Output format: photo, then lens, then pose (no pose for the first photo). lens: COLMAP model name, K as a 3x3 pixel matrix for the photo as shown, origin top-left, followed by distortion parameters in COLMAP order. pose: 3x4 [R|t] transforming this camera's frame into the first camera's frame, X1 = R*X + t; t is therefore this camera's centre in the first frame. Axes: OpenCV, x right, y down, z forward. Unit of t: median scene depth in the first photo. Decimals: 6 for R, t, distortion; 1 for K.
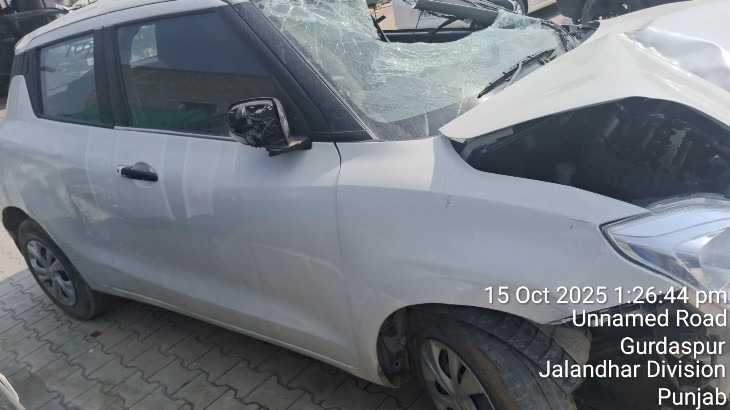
lens RADIAL K [[555.5, 0, 368.5], [0, 555.5, 202.4], [0, 0, 1]] dist [0.090011, -0.189940]
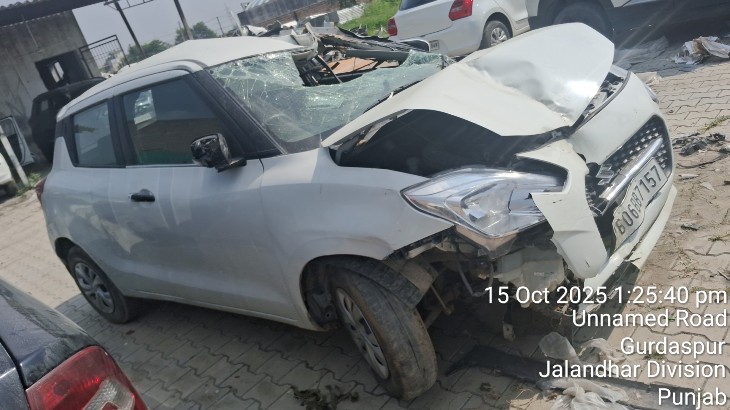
lens RADIAL K [[555.5, 0, 368.5], [0, 555.5, 202.4], [0, 0, 1]] dist [0.090011, -0.189940]
pose [[0.992498, -0.090345, -0.082374, 0.283510], [0.085455, 0.994468, -0.061078, 0.102283], [0.087437, 0.053581, 0.994728, -0.365536]]
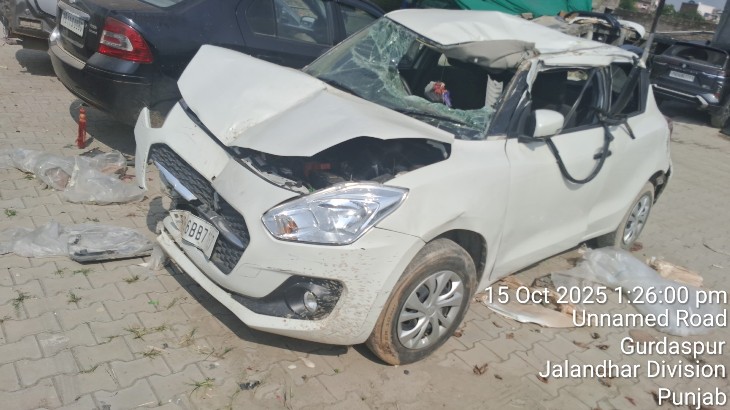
lens RADIAL K [[555.5, 0, 368.5], [0, 555.5, 202.4], [0, 0, 1]] dist [0.090011, -0.189940]
pose [[-0.210479, 0.497203, -0.841717, 1.782232], [-0.525185, 0.668699, 0.526328, -0.909238], [0.824548, 0.552839, 0.120376, 1.032276]]
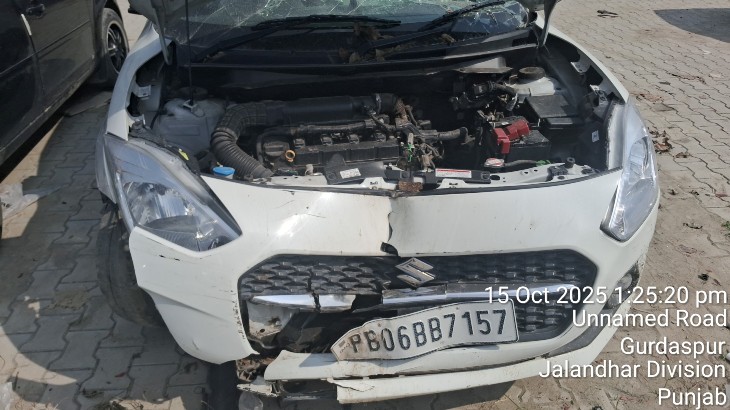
lens RADIAL K [[555.5, 0, 368.5], [0, 555.5, 202.4], [0, 0, 1]] dist [0.090011, -0.189940]
pose [[0.701093, 0.513211, -0.495058, 1.003552], [-0.406496, 0.858056, 0.313848, -0.306711], [0.585857, -0.018798, 0.810196, 0.179207]]
